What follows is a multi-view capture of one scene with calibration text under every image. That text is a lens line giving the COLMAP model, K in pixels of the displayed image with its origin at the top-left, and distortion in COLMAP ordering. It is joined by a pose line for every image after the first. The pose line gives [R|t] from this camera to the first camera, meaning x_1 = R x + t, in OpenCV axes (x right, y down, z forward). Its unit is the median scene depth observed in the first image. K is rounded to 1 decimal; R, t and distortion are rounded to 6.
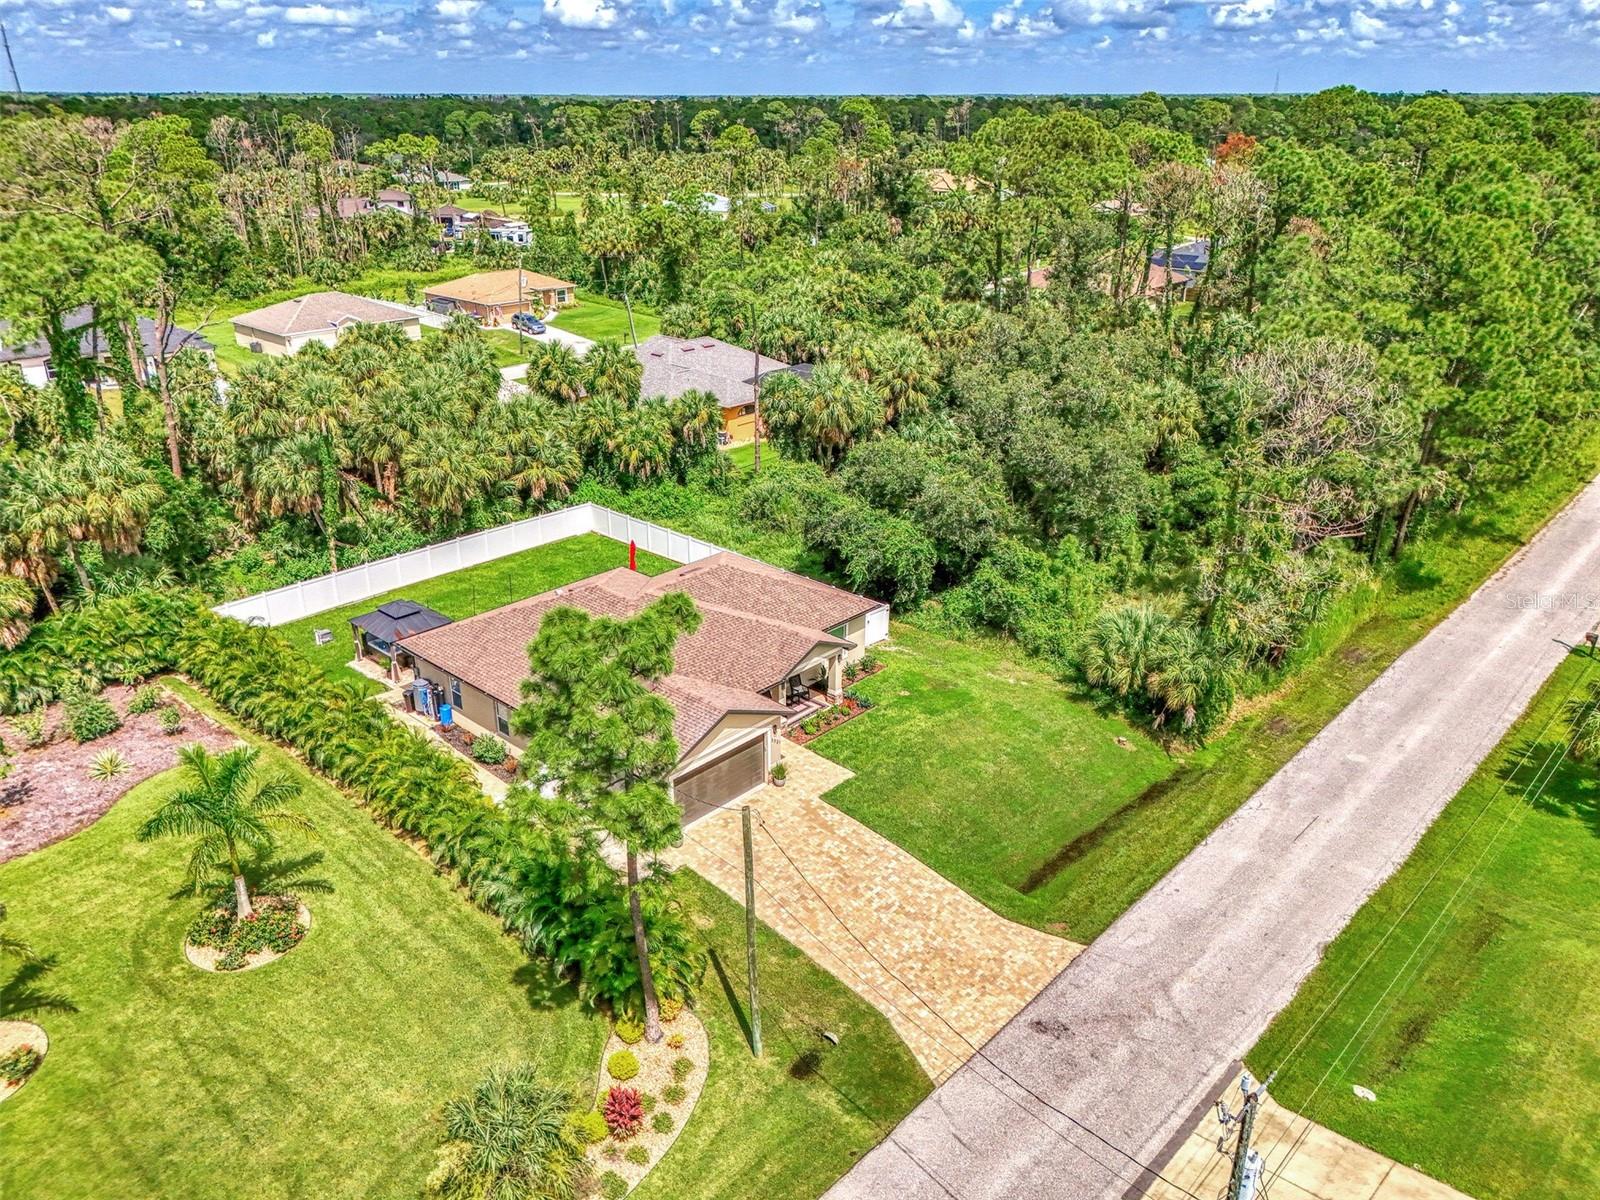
lens RADIAL K [[1191.9, 0, 789.6], [0, 1191.9, 572.5], [0, 0, 1]] dist [0.105958, -0.158836]
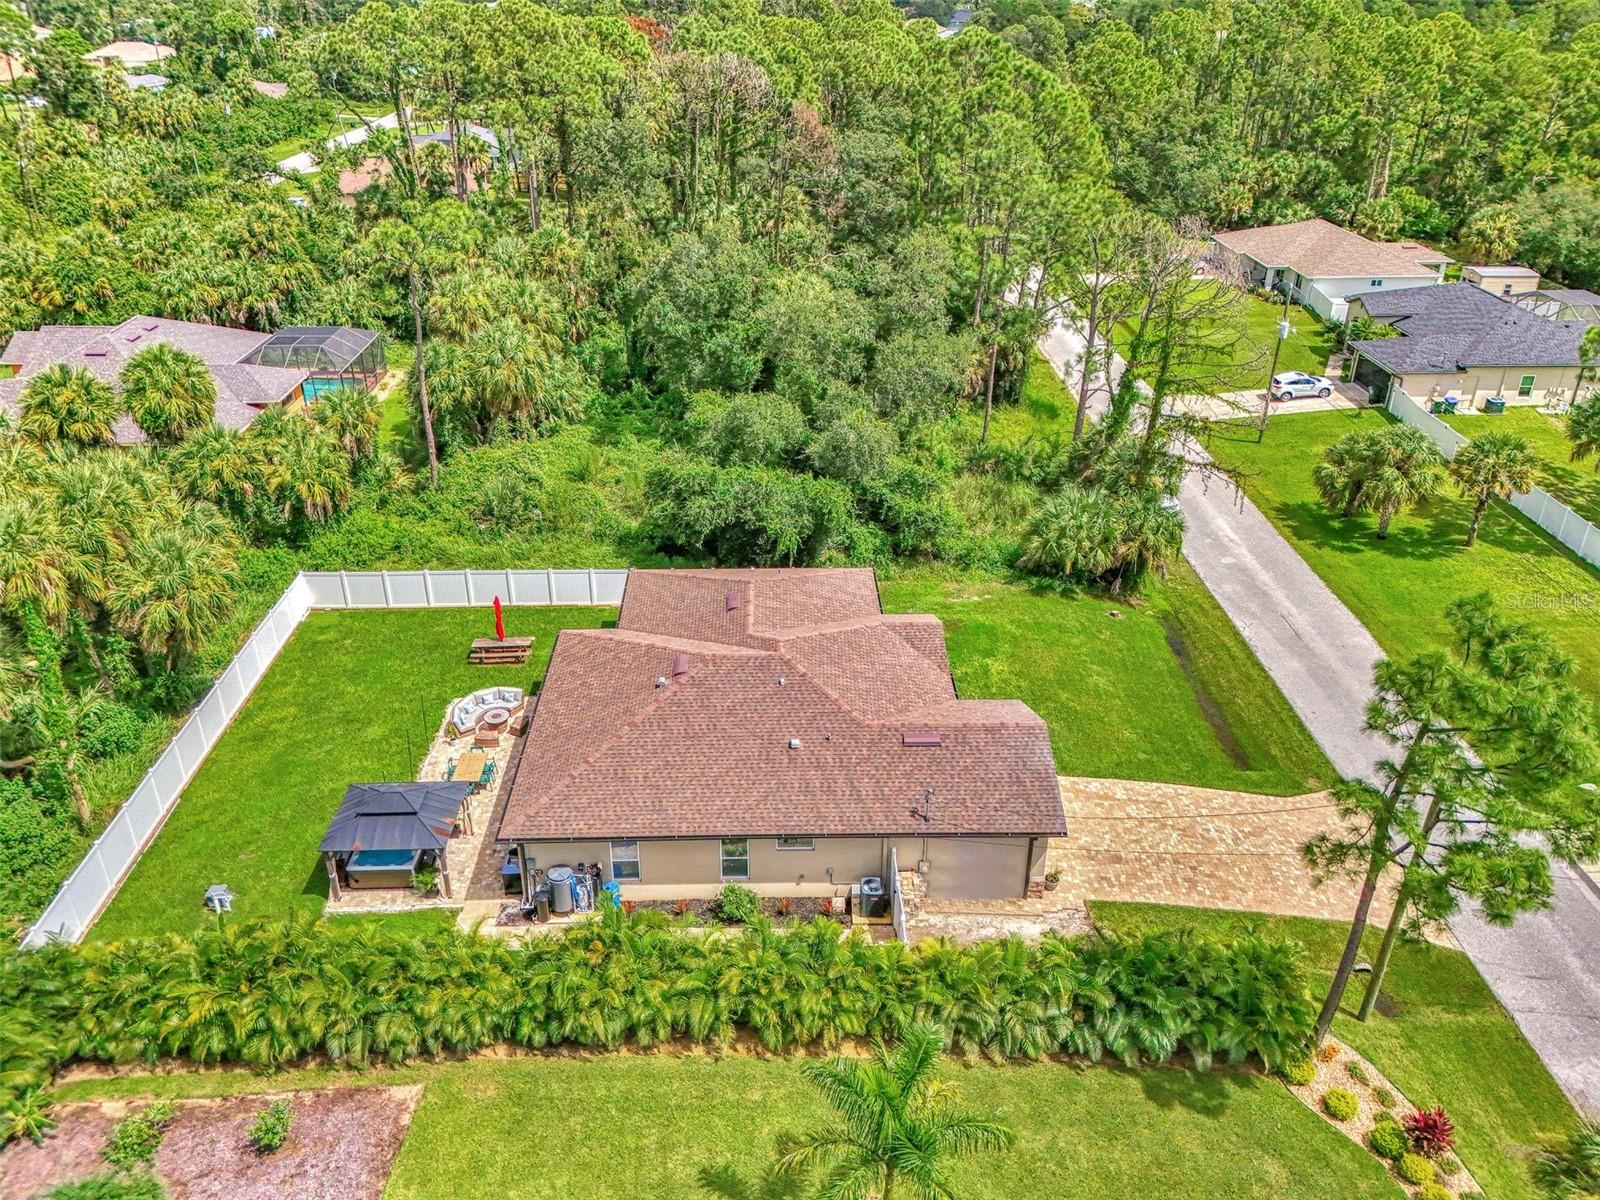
lens RADIAL K [[1191.9, 0, 789.6], [0, 1191.9, 572.5], [0, 0, 1]] dist [0.105958, -0.158836]
pose [[0.712131, -0.320577, 0.624579, -0.555572], [0.256976, 0.946942, 0.193039, -0.167770], [-0.653324, 0.023033, 0.756728, 0.348365]]
